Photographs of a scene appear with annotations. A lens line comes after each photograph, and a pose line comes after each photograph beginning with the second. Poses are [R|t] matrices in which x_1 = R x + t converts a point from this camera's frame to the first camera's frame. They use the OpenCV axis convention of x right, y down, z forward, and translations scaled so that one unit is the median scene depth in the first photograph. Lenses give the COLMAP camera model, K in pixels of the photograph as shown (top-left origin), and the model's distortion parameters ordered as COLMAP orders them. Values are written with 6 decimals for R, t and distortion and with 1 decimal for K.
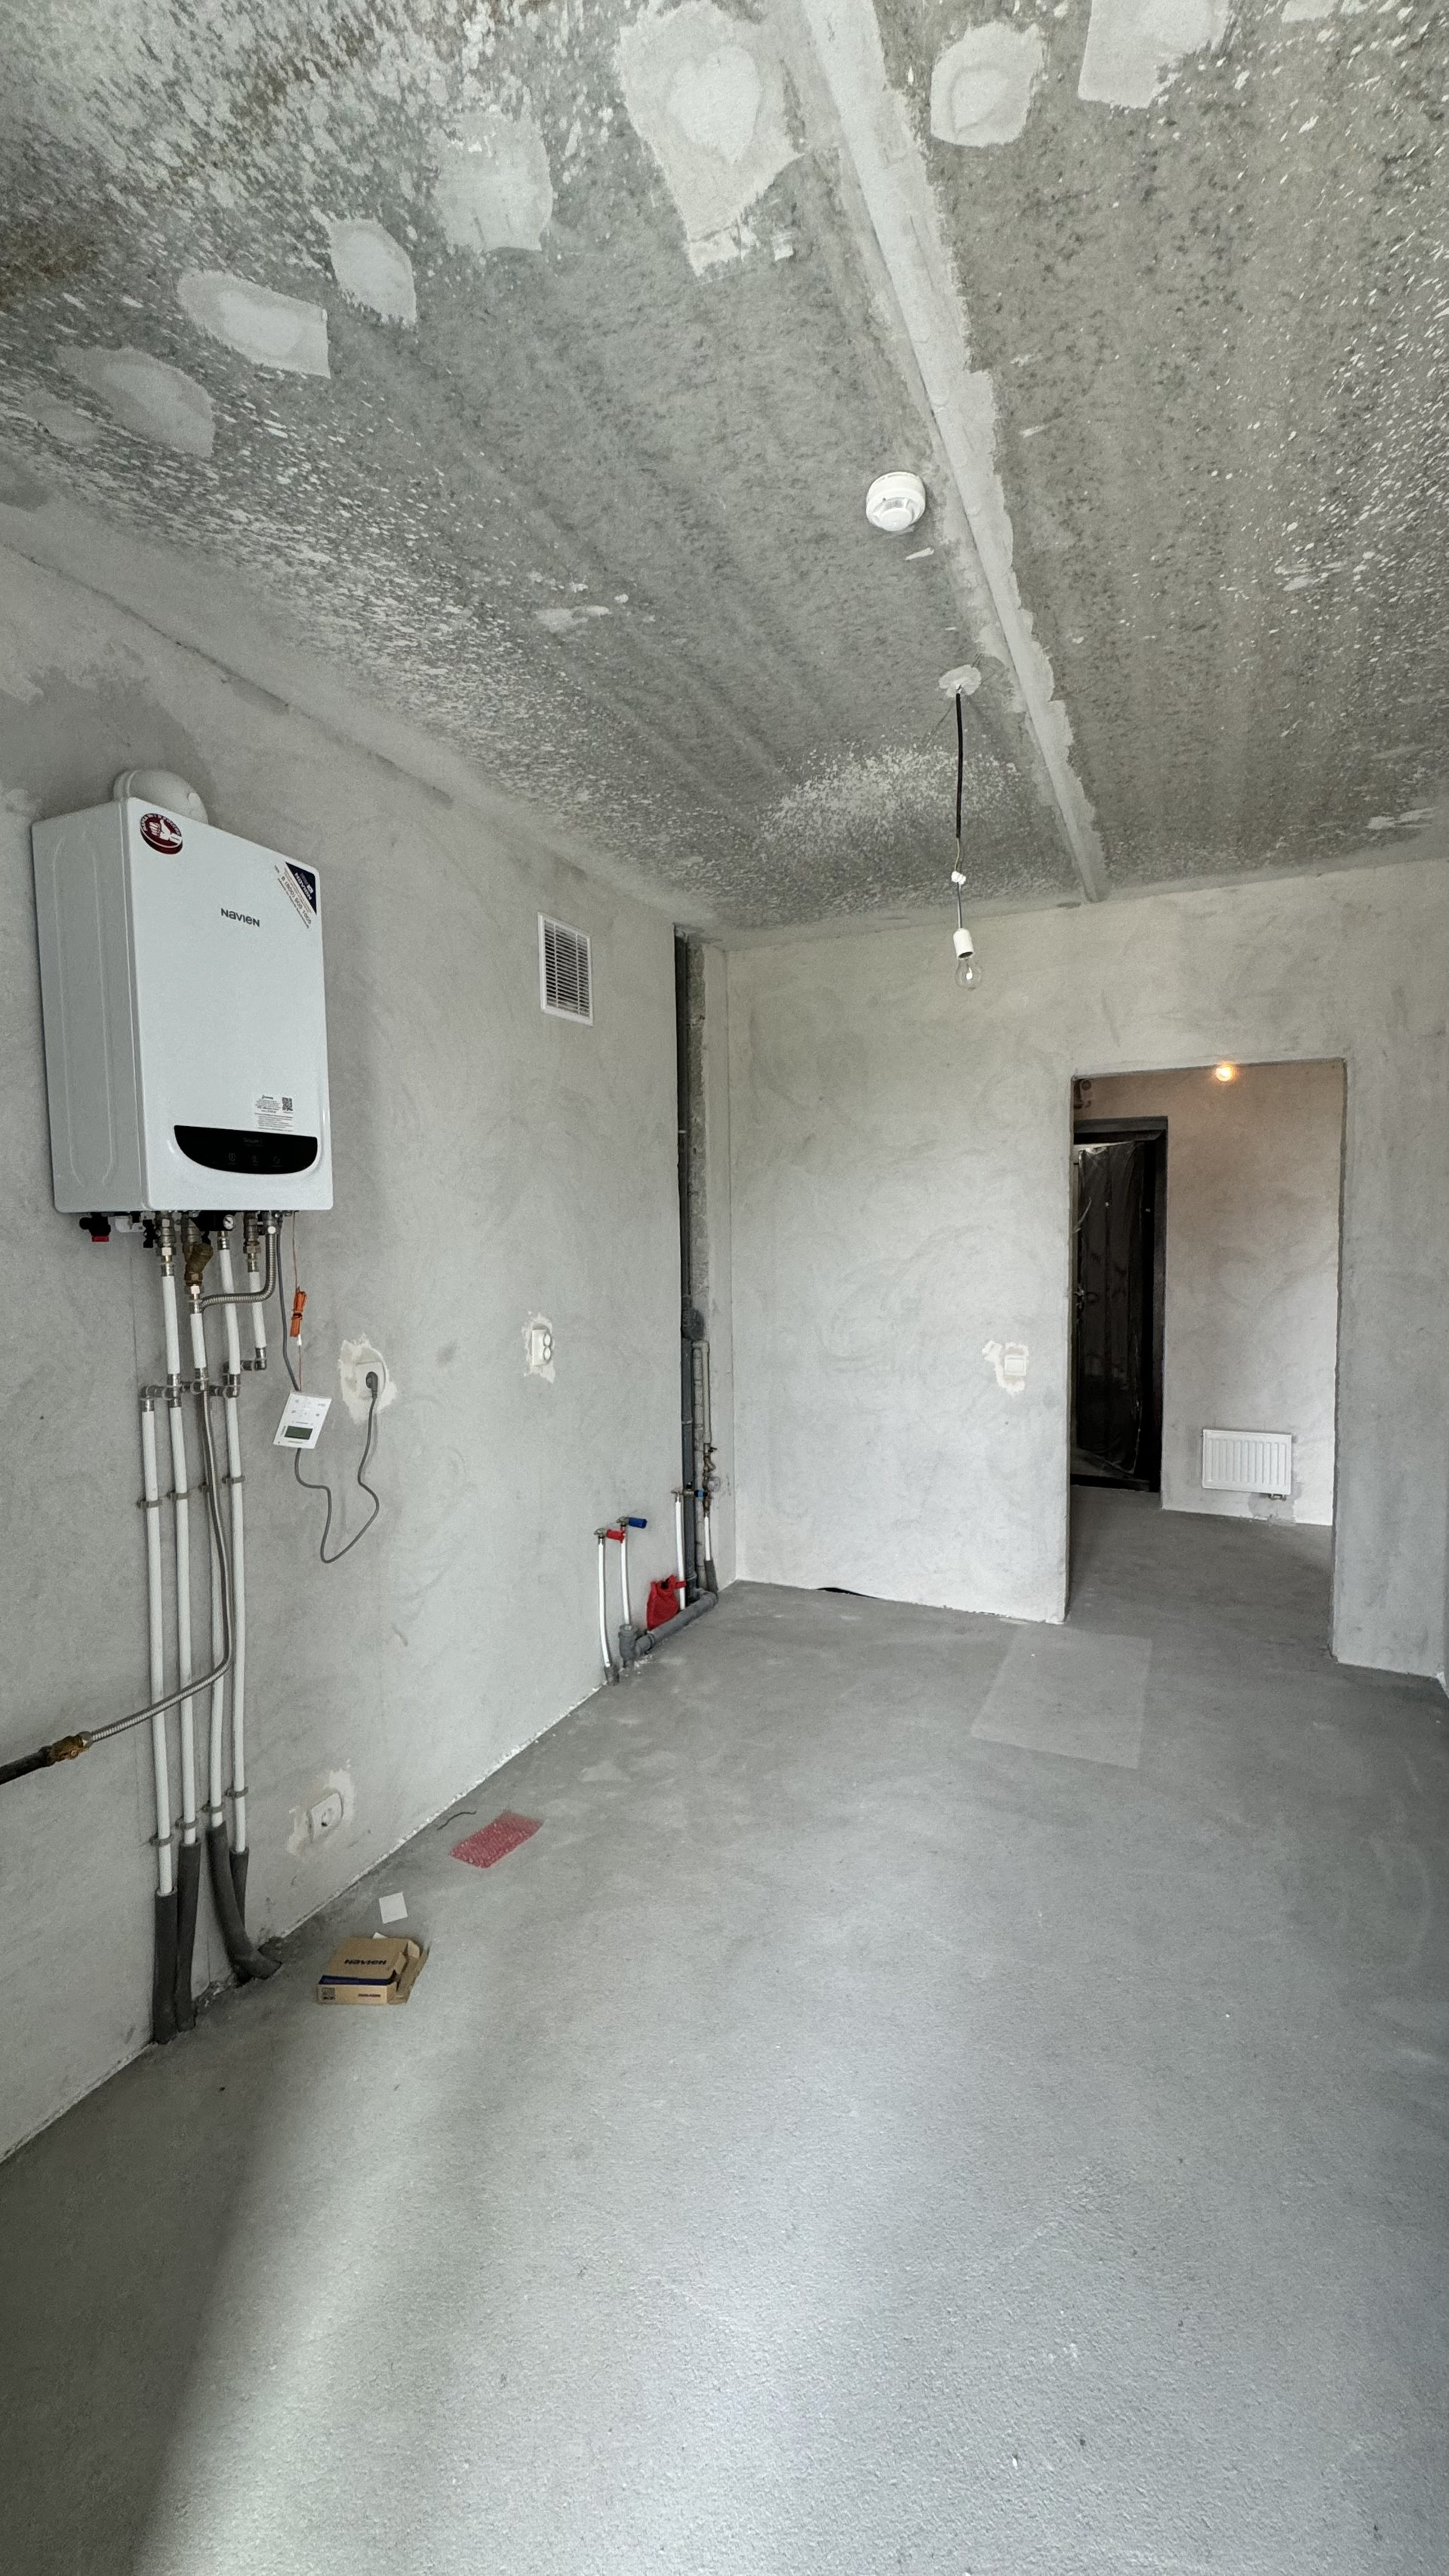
lens RADIAL K [[1024.2, 0, 725.7], [0, 1024.2, 1288.8], [0, 0, 1]] dist [-0.003037, 0.000551]
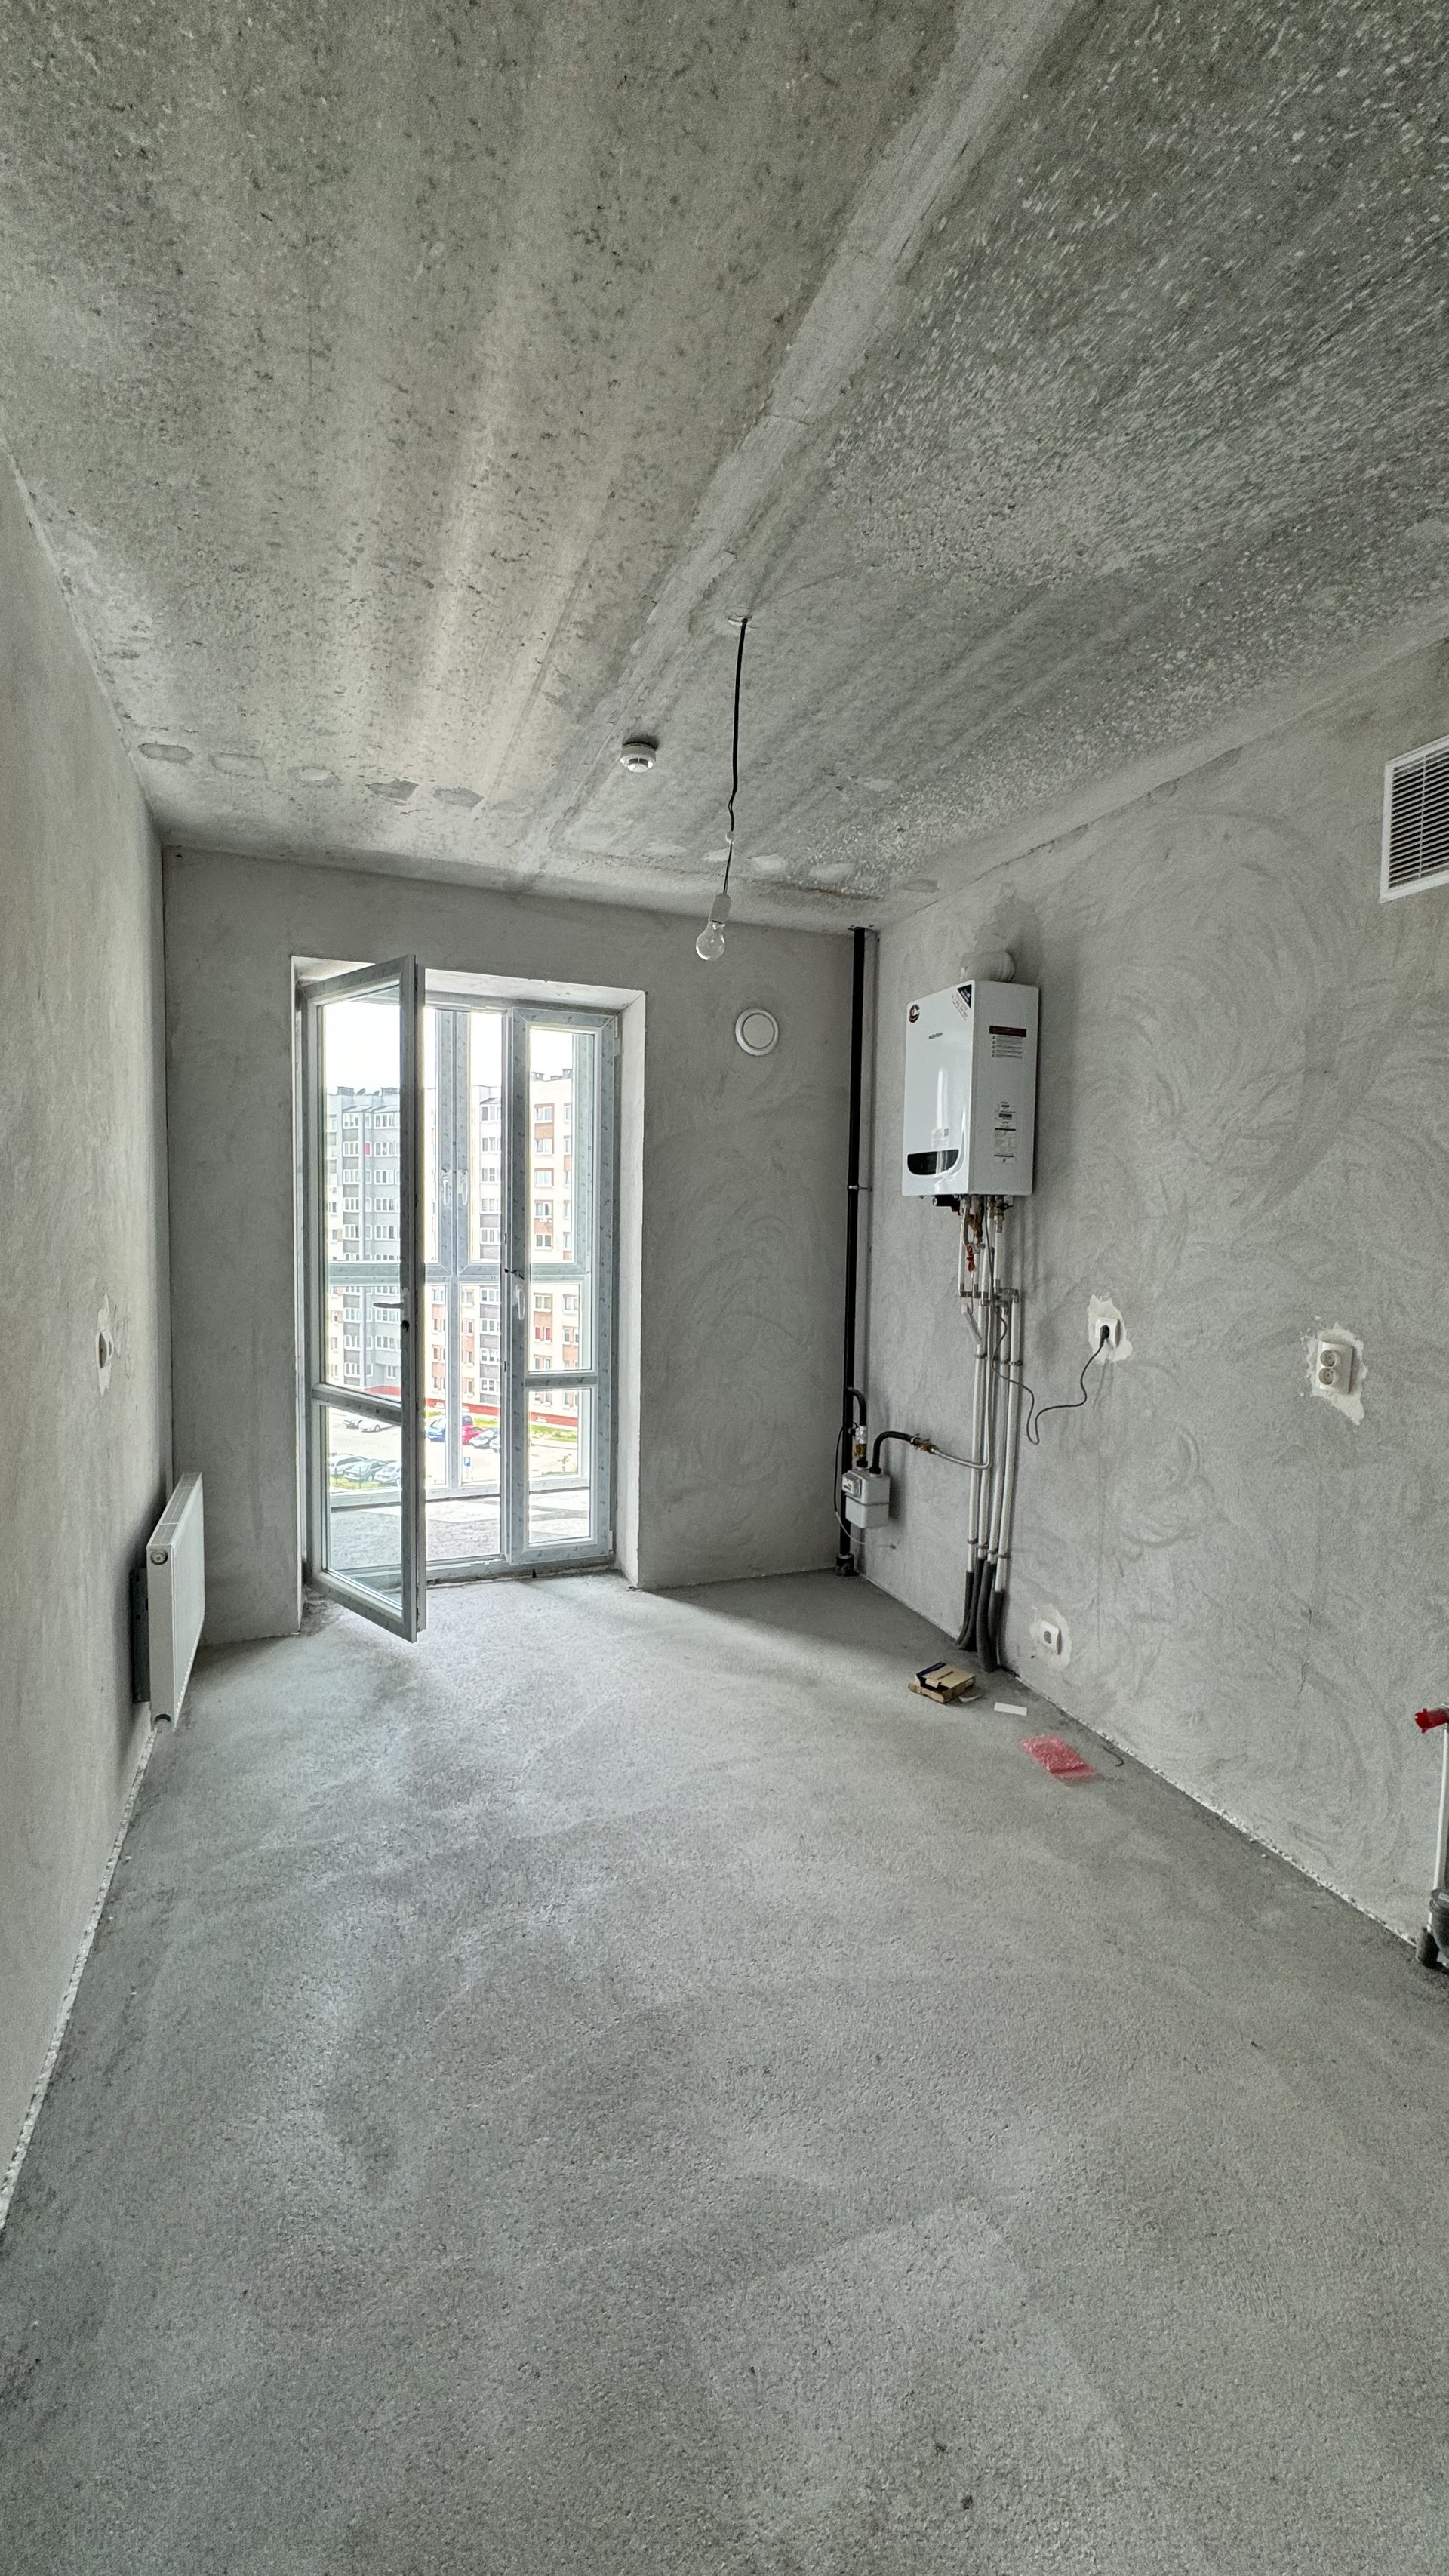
lens RADIAL K [[1024.2, 0, 728.2], [0, 1024.2, 1289.9], [0, 0, 1]] dist [-0.003037, 0.000551]
pose [[-0.693002, 0.050571, -0.719160, 0.753991], [-0.054367, 0.991030, 0.122078, -0.075926], [0.718883, 0.123699, -0.684037, 1.363846]]
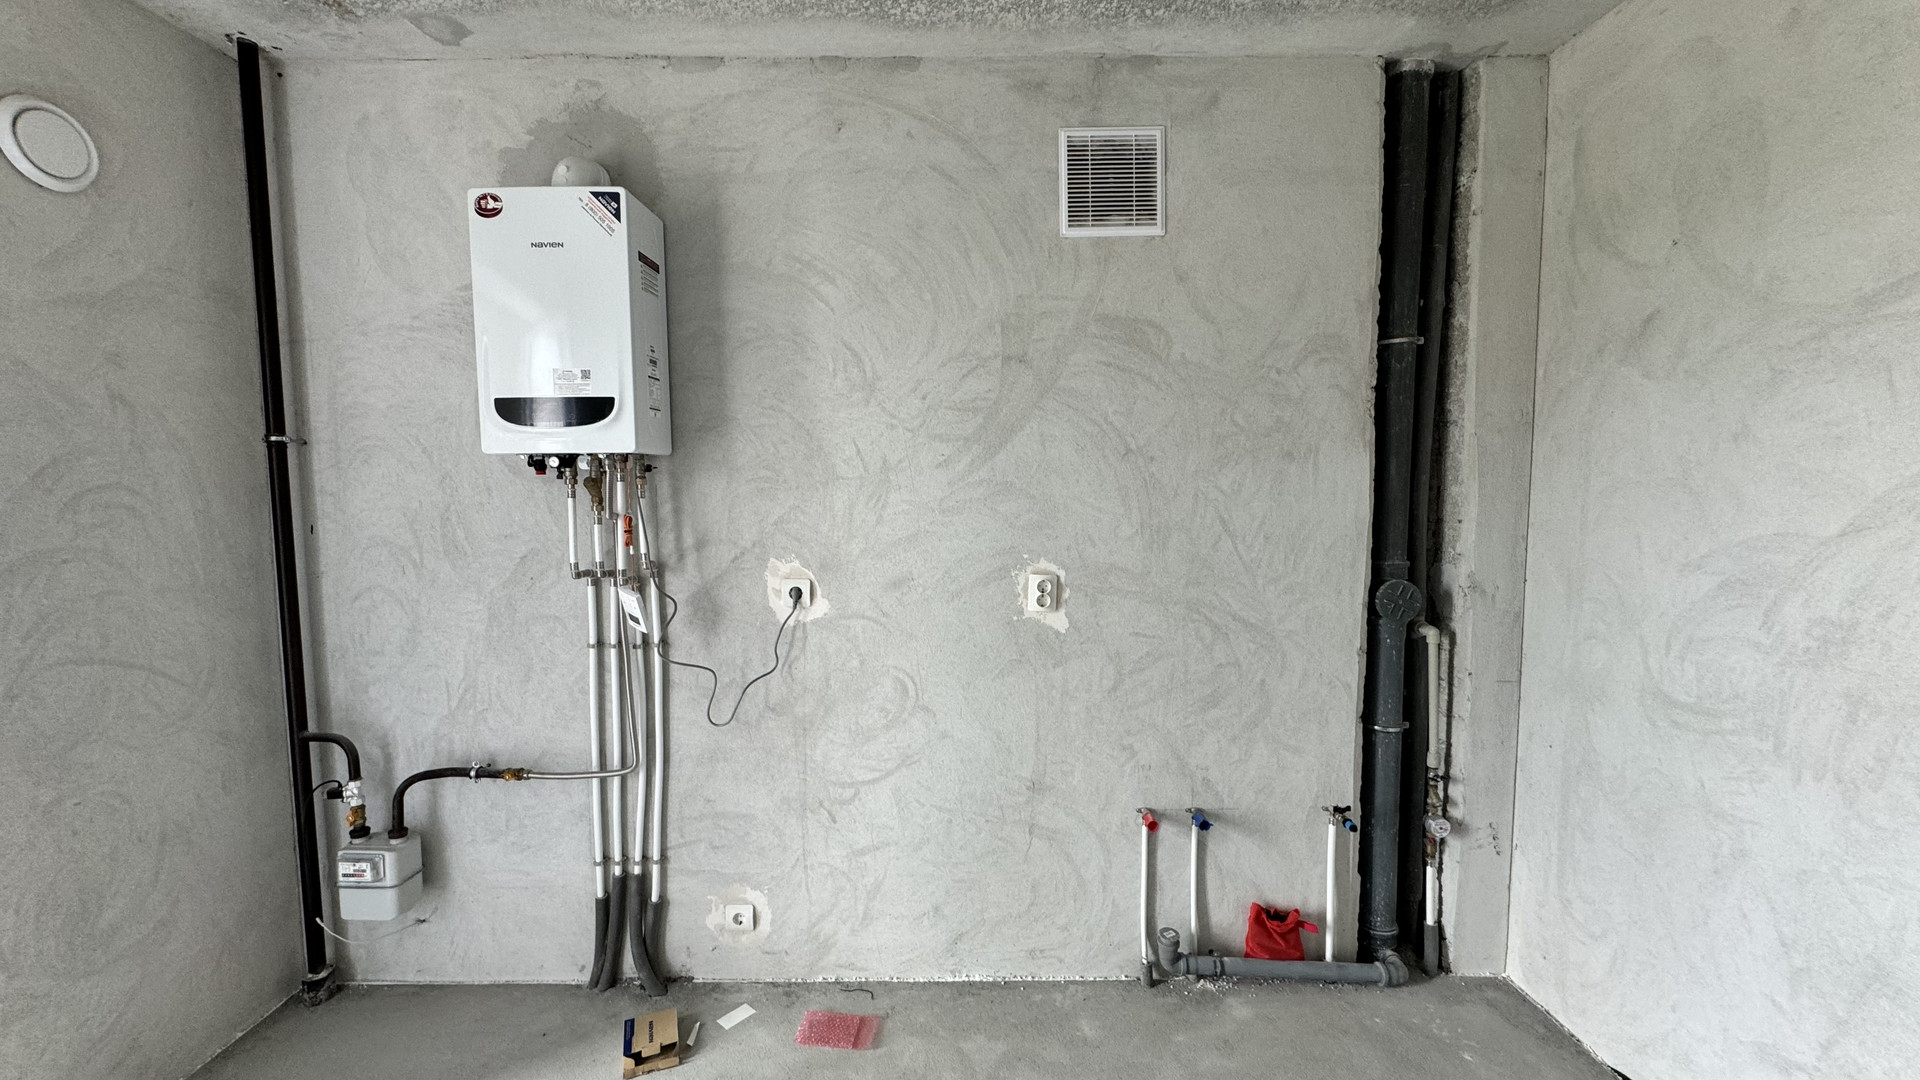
lens RADIAL K [[763.4, 0, 965.7], [0, 763.4, 538.5], [0, 0, 1]] dist [-0.003037, 0.000551]
pose [[0.419206, 0.080939, -0.904276, 0.498061], [-0.059233, 0.996334, 0.061720, -0.039376], [0.905957, 0.027690, 0.422463, 0.725761]]
